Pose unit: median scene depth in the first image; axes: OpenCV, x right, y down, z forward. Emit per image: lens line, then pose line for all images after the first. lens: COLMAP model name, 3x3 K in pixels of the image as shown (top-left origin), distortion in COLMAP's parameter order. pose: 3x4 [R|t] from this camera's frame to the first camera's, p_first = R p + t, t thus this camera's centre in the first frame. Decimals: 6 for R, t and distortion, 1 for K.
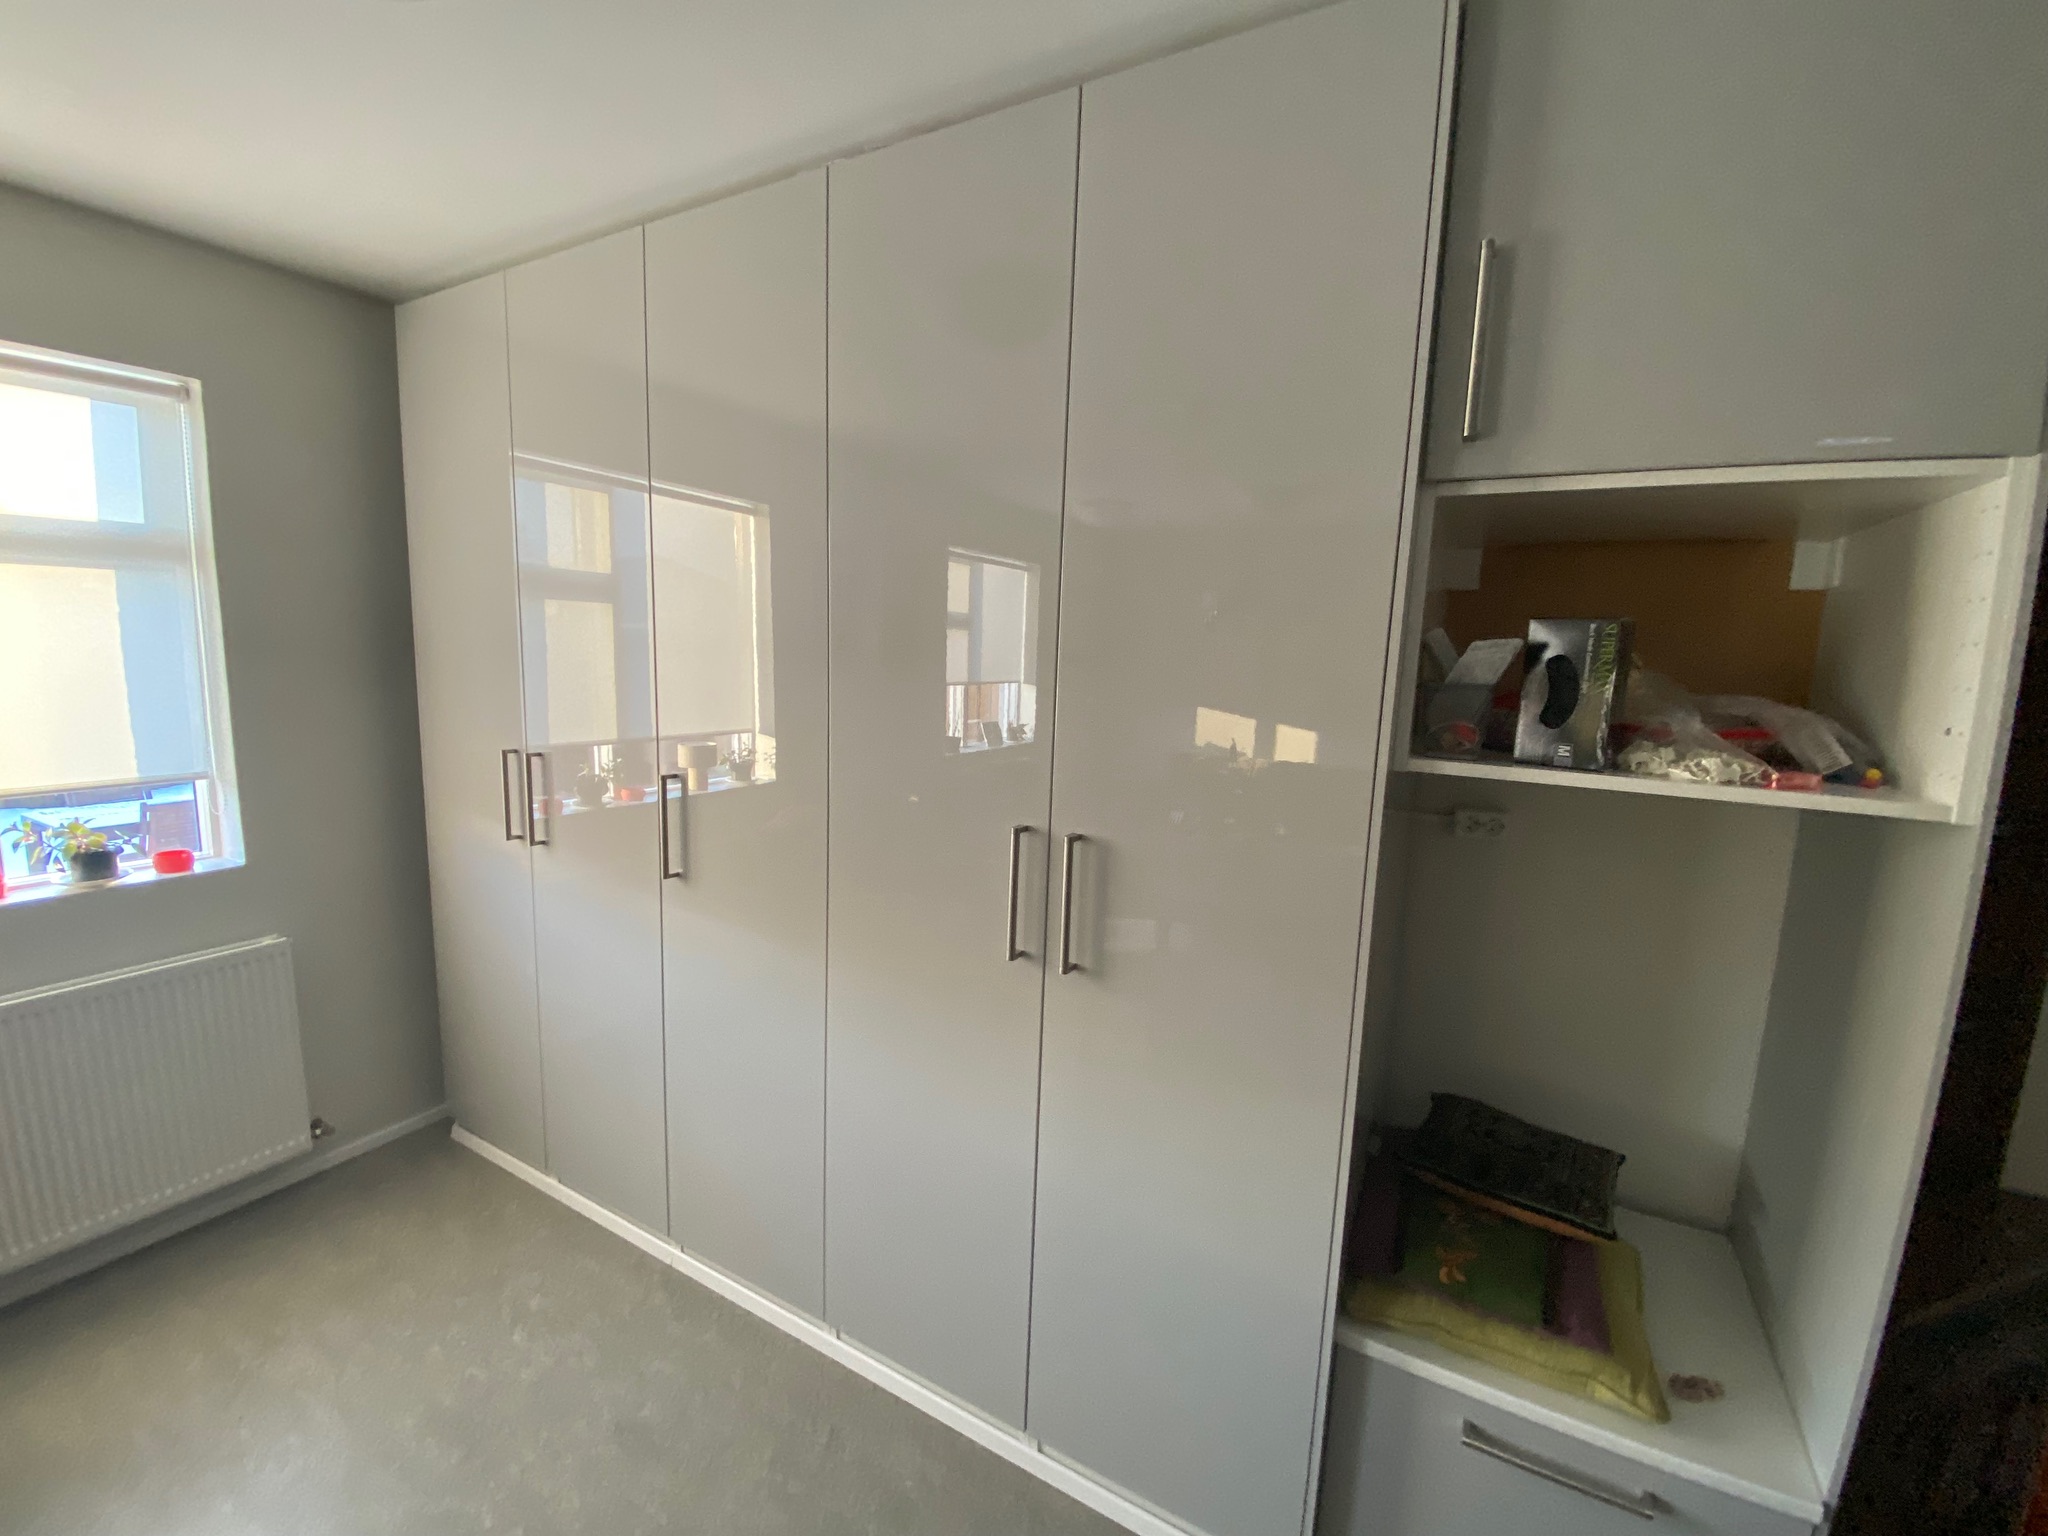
lens RADIAL K [[835.6, 0, 1023.7], [0, 835.6, 772.9], [0, 0, 1]] dist [0.017353, -0.018446]
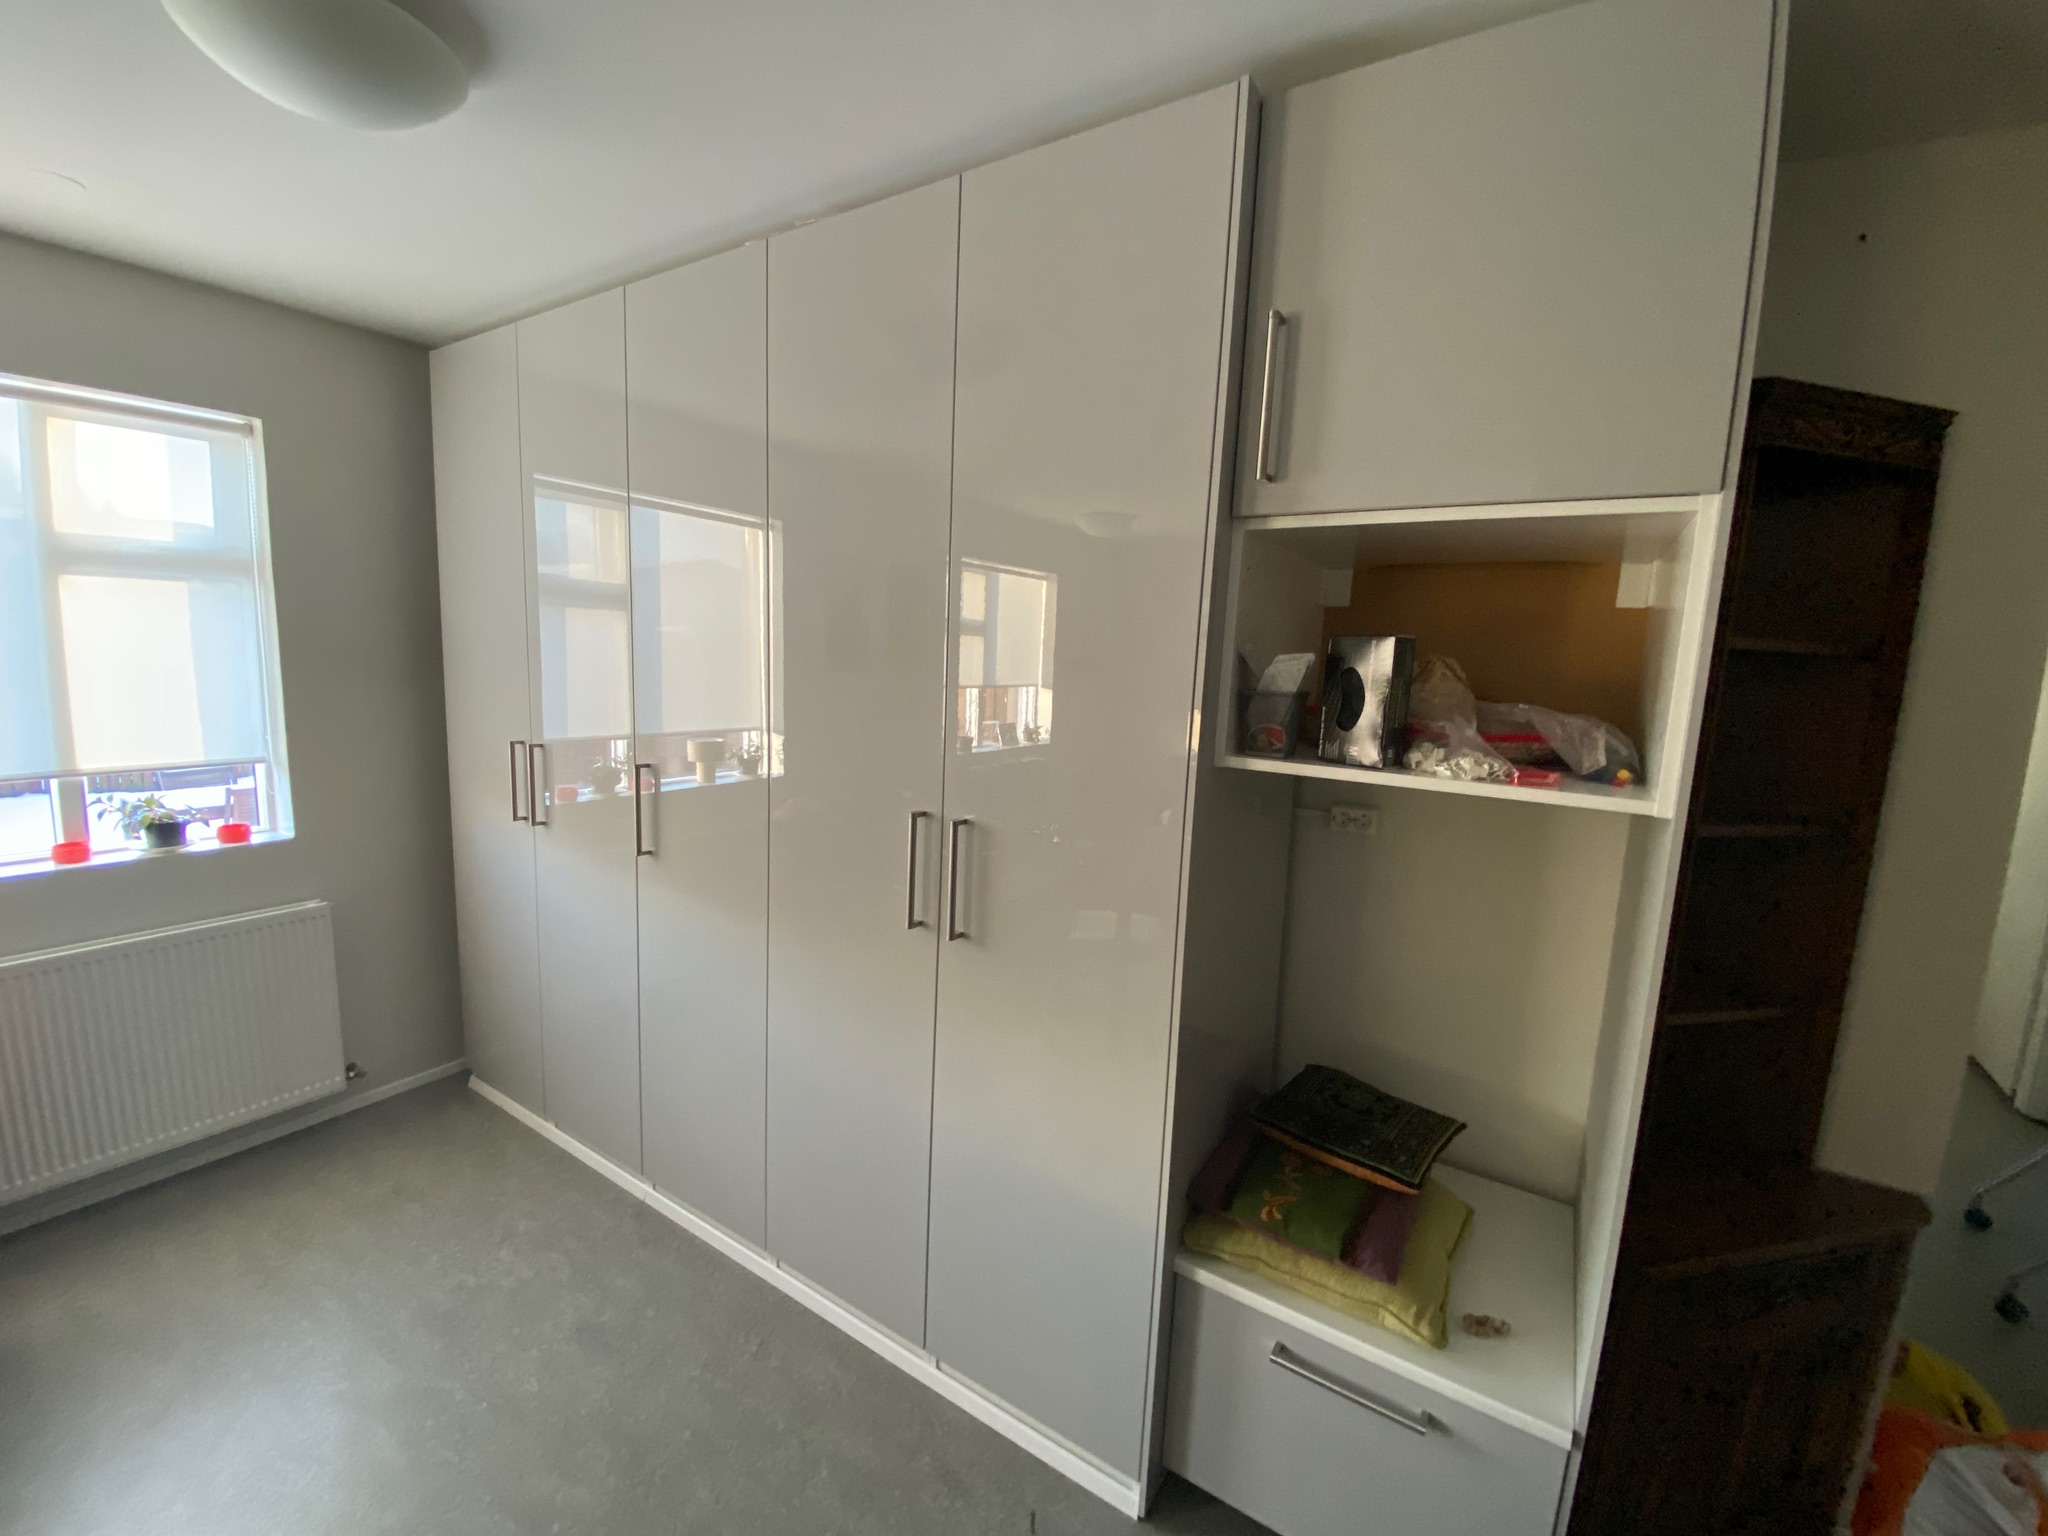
lens RADIAL K [[829.3, 0, 1024.0], [0, 829.3, 772.3], [0, 0, 1]] dist [0.022152, -0.021475]
pose [[0.998148, 0.016141, -0.058651, 0.176529], [-0.016429, 0.999855, -0.004421, 0.010628], [0.058571, 0.005376, 0.998269, -0.109561]]
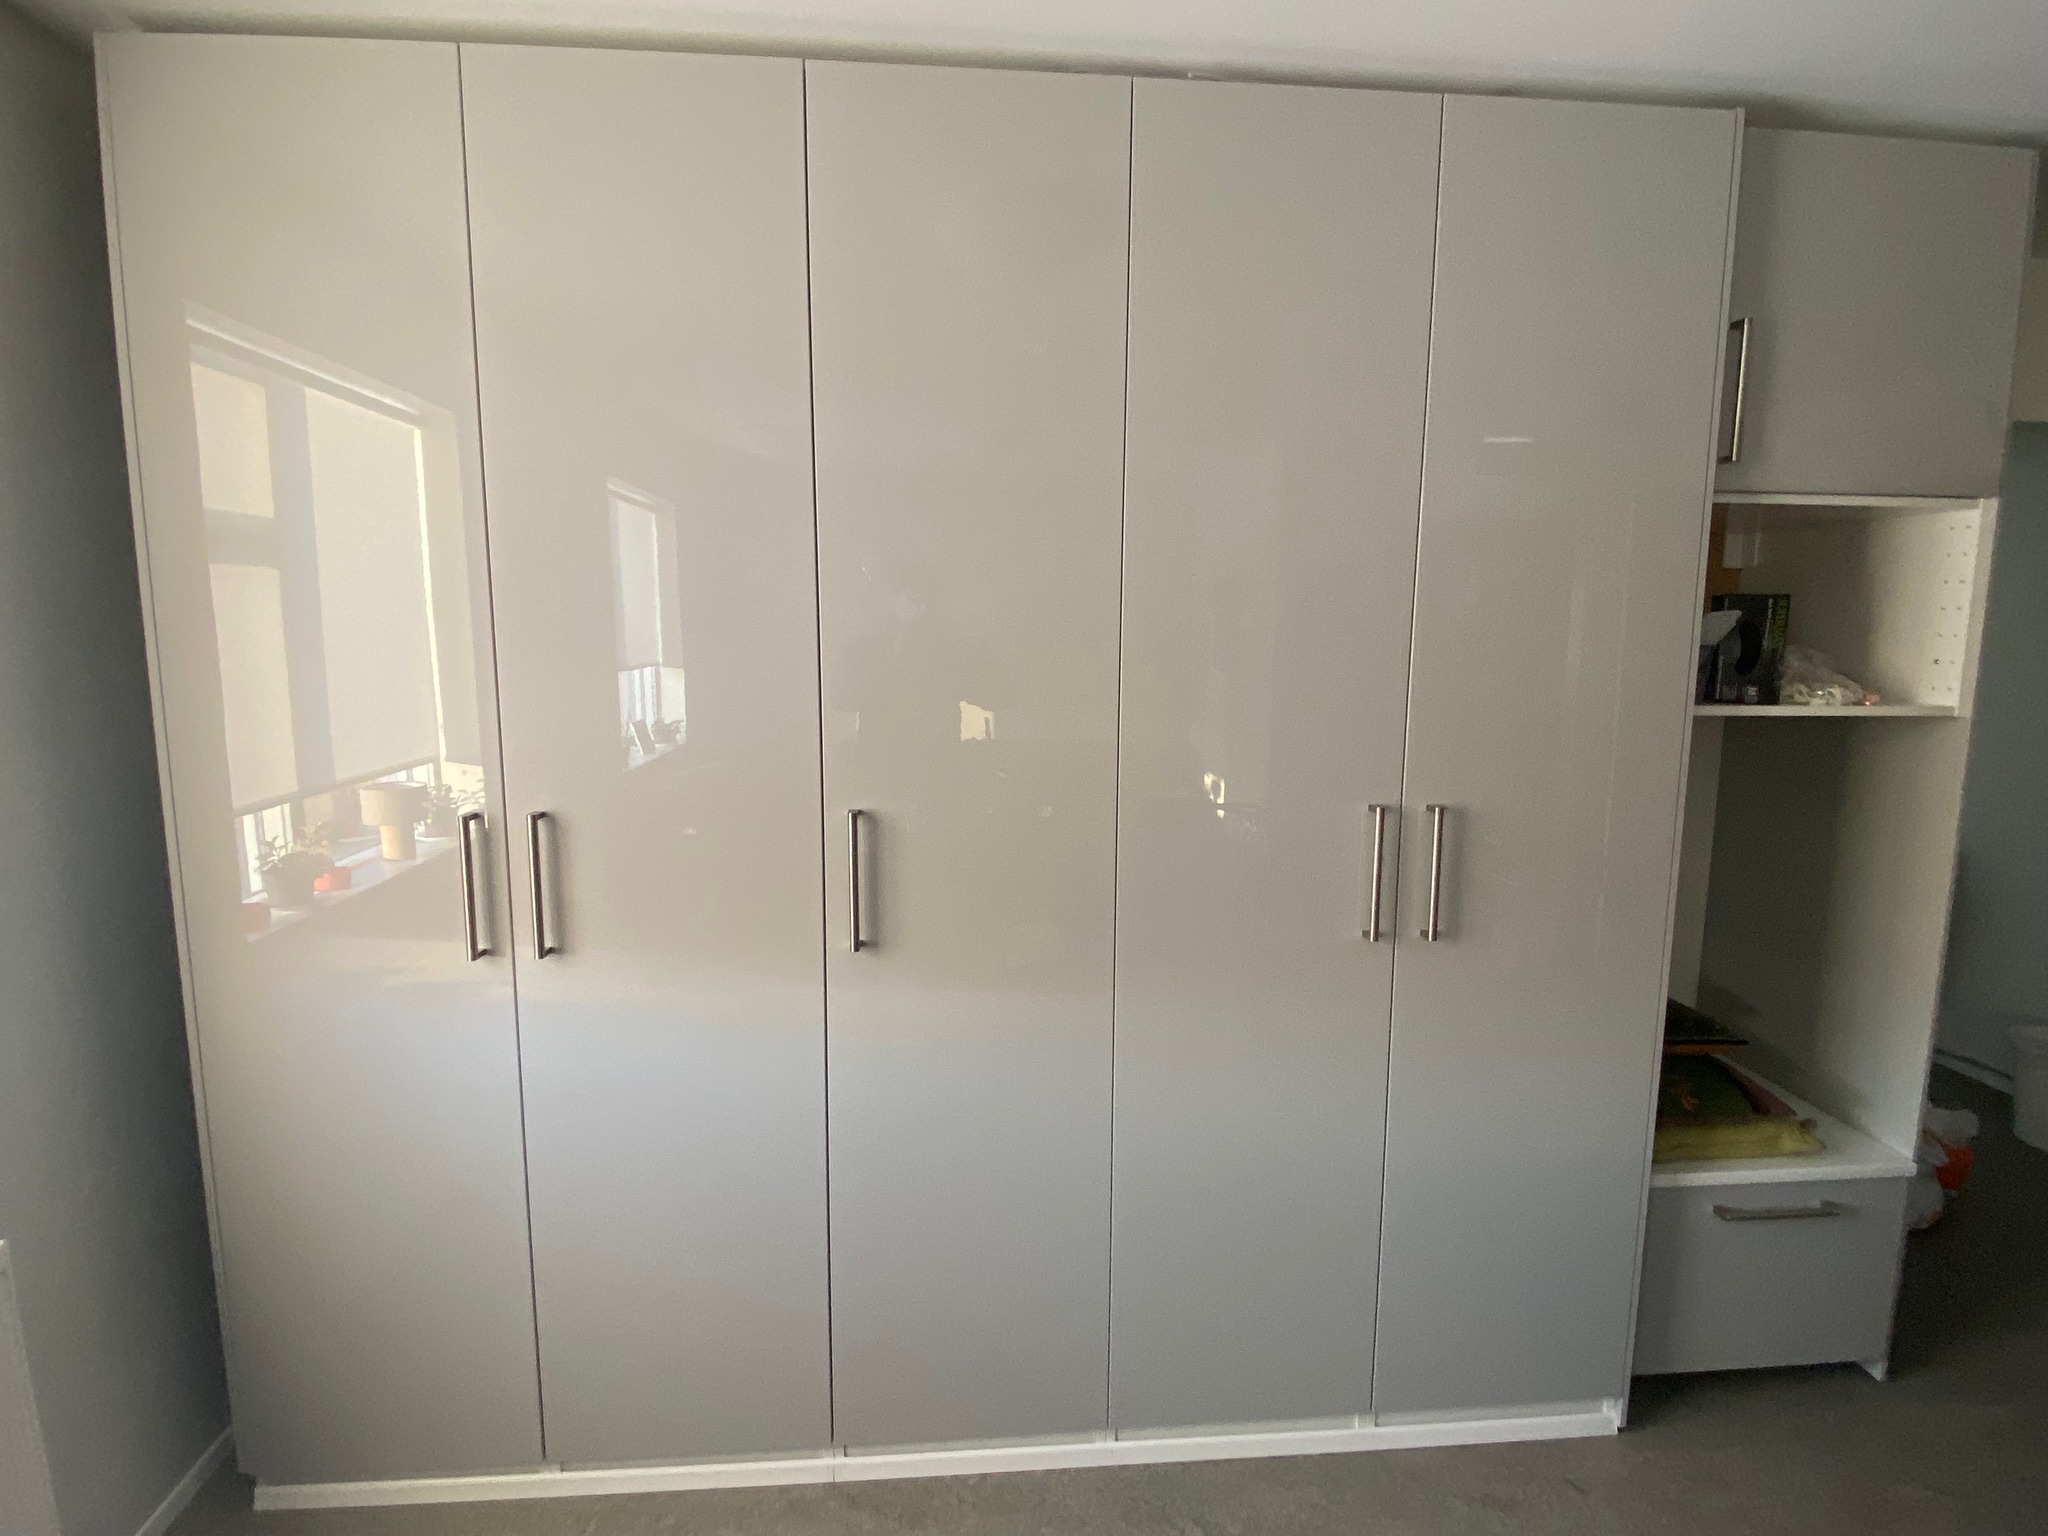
lens RADIAL K [[1041.1, 0, 1024.0], [0, 1041.1, 768.0], [0, 0, 1]] dist [-0.002715, -0.001121]
pose [[0.826450, -0.103957, 0.553329, -0.881207], [0.102121, 0.994182, 0.034255, -0.054806], [-0.553671, 0.028196, 0.832258, 0.167402]]
